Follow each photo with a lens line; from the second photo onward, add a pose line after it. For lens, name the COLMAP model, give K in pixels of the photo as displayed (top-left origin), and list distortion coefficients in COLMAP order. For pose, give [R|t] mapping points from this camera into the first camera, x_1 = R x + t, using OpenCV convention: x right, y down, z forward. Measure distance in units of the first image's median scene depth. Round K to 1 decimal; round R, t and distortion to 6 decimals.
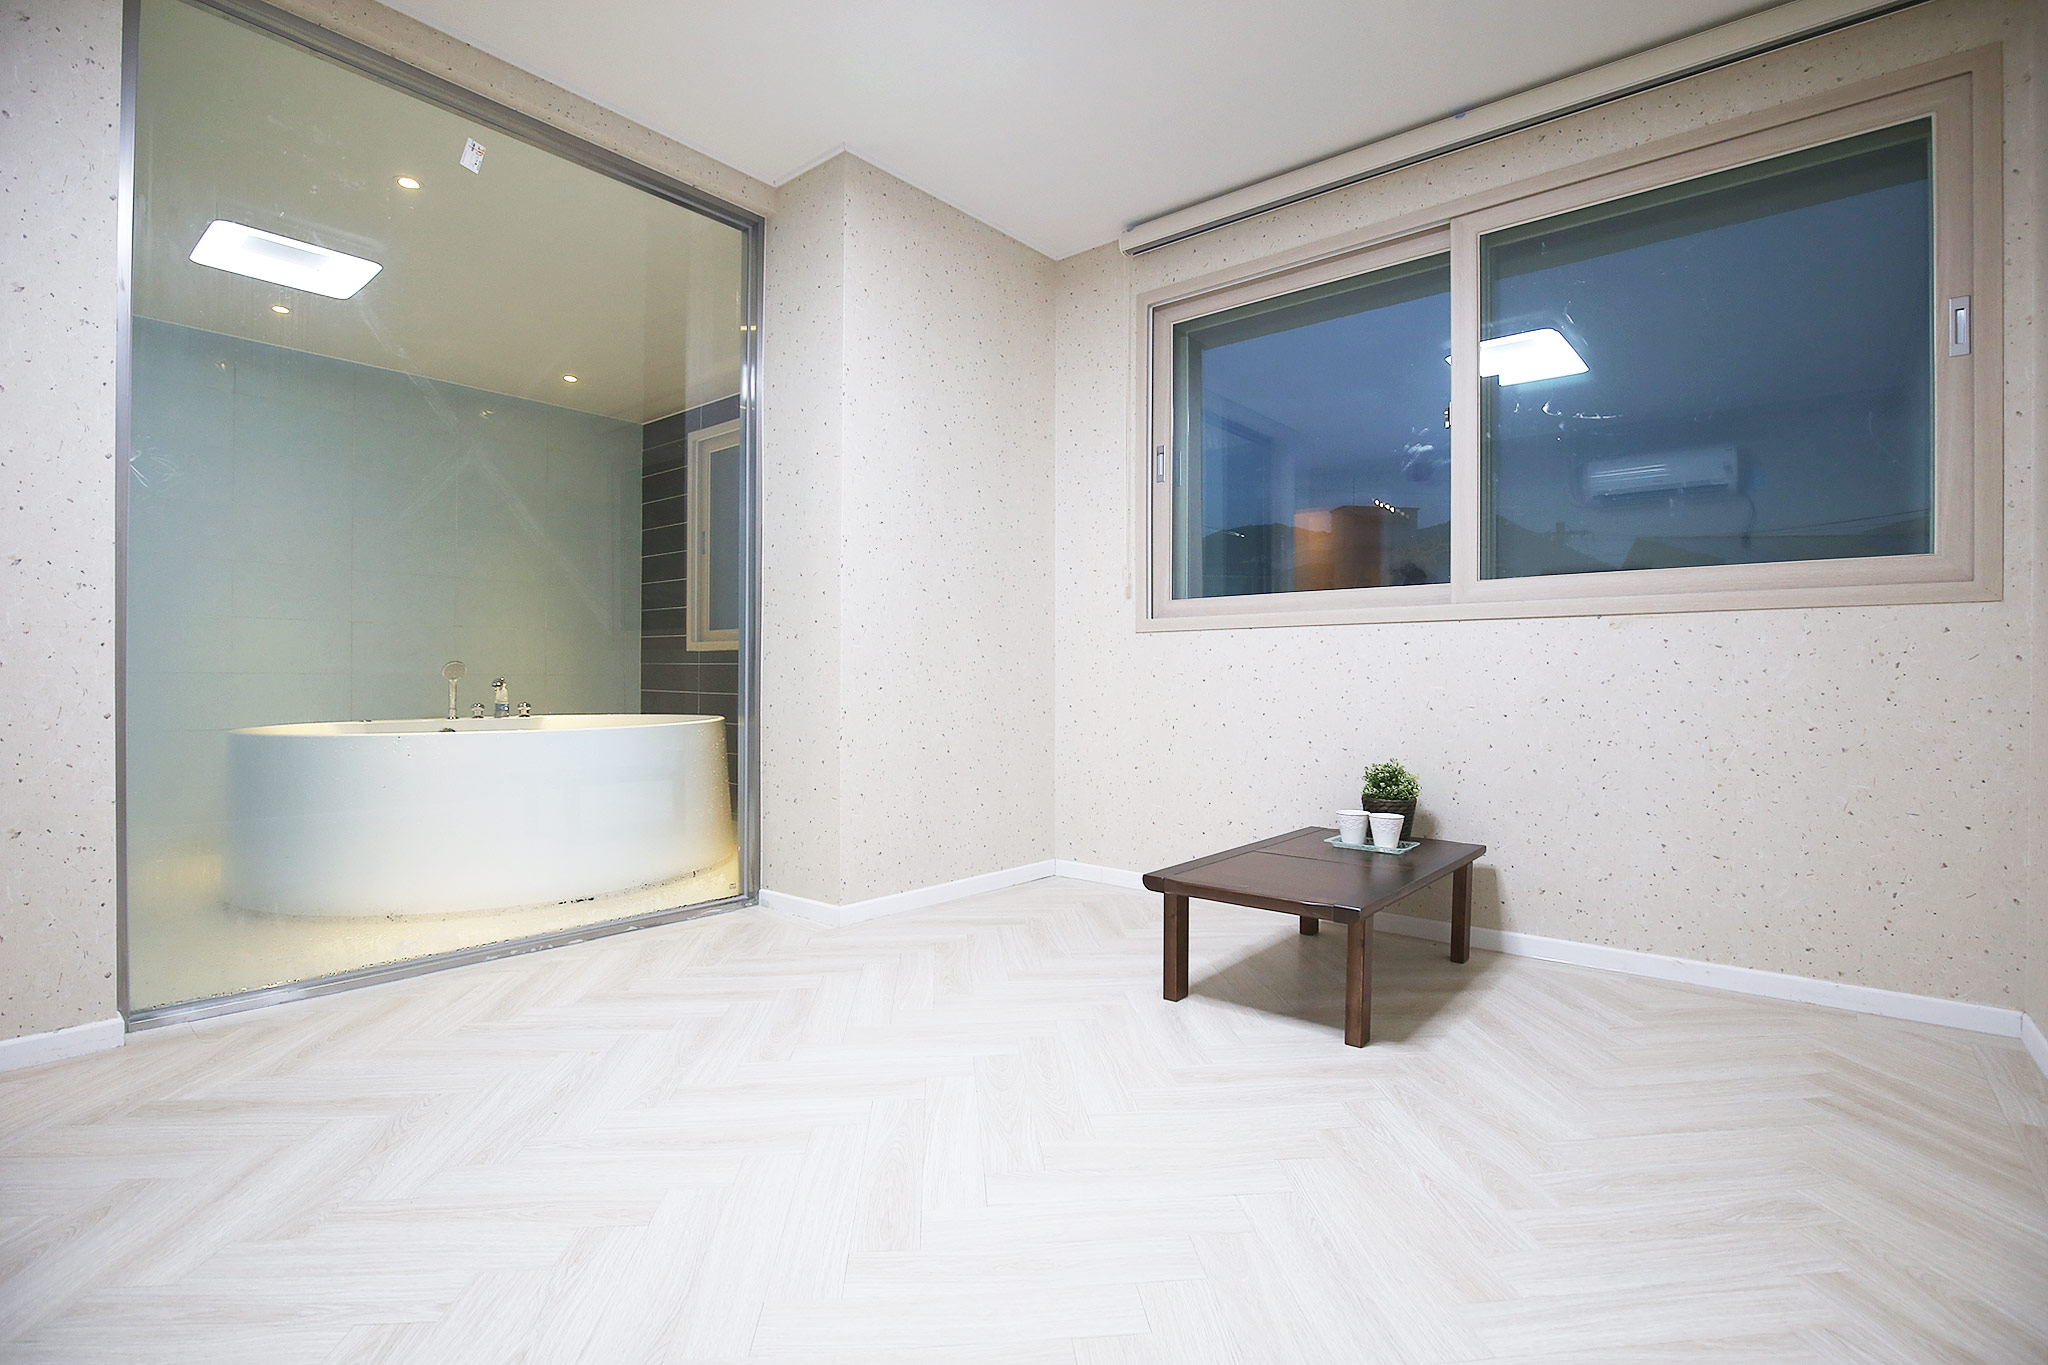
lens RADIAL K [[950.2, 0, 1038.0], [0, 950.2, 697.4], [0, 0, 1]] dist [-0.030164, 0.002626]
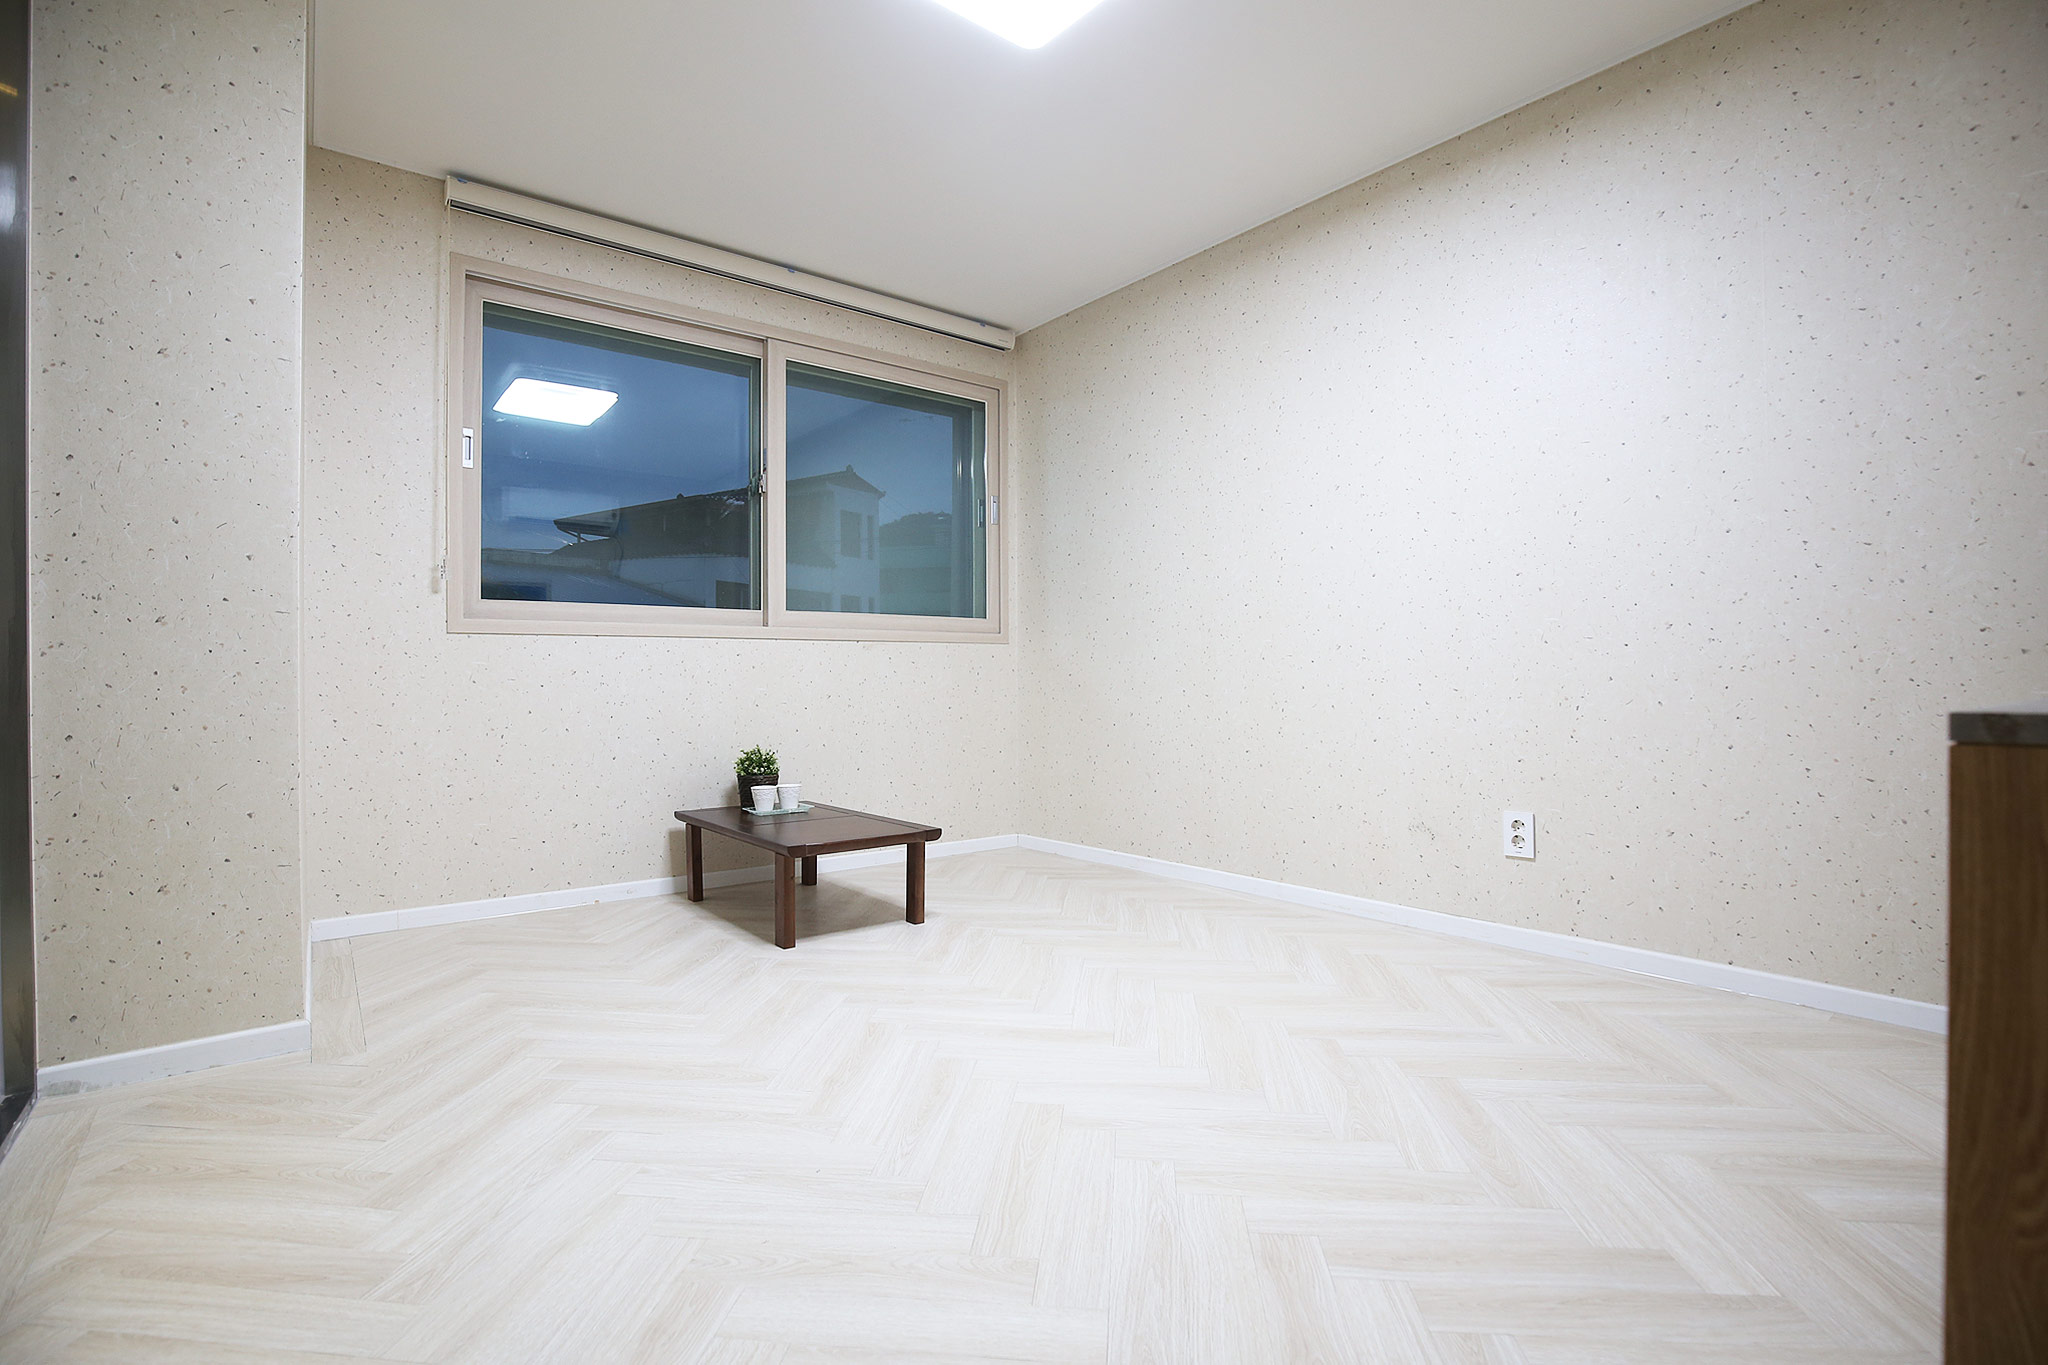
lens RADIAL K [[950.2, 0, 1029.3], [0, 950.2, 706.7], [0, 0, 1]] dist [-0.030164, 0.002626]
pose [[0.201826, -0.029640, 0.978973, -0.866190], [0.026723, 0.999337, 0.024747, -0.009027], [-0.979057, 0.021167, 0.202484, 0.397455]]
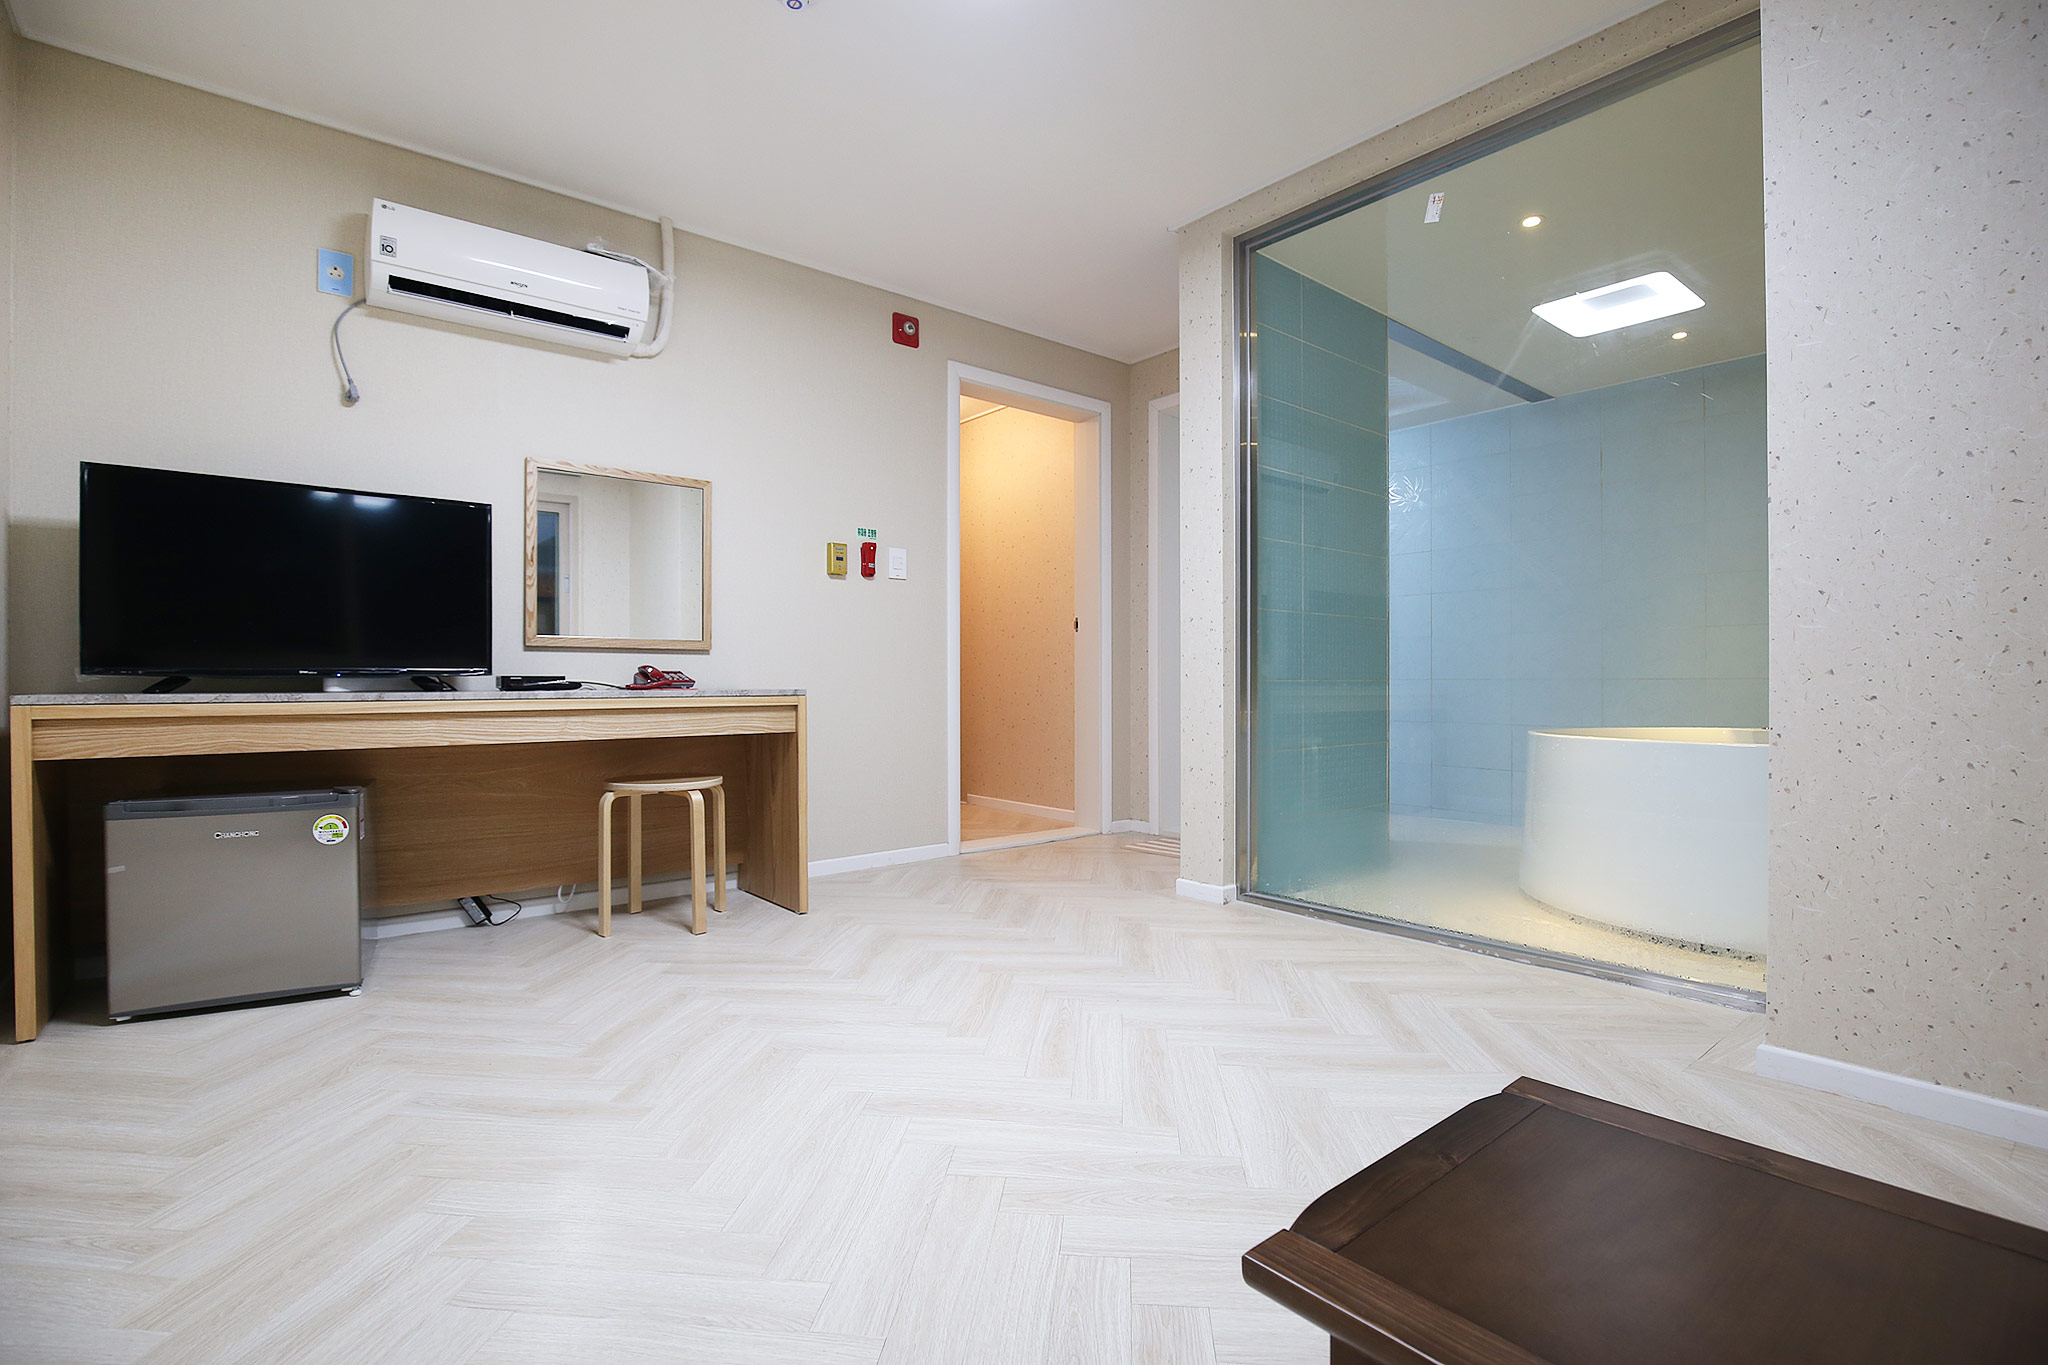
lens RADIAL K [[950.2, 0, 1026.1], [0, 950.2, 676.7], [0, 0, 1]] dist [-0.030164, 0.002626]
pose [[-0.195646, -0.010302, -0.980621, 0.558220], [-0.017727, 0.999819, -0.006967, -0.009349], [0.980514, 0.016021, -0.195793, 0.732762]]
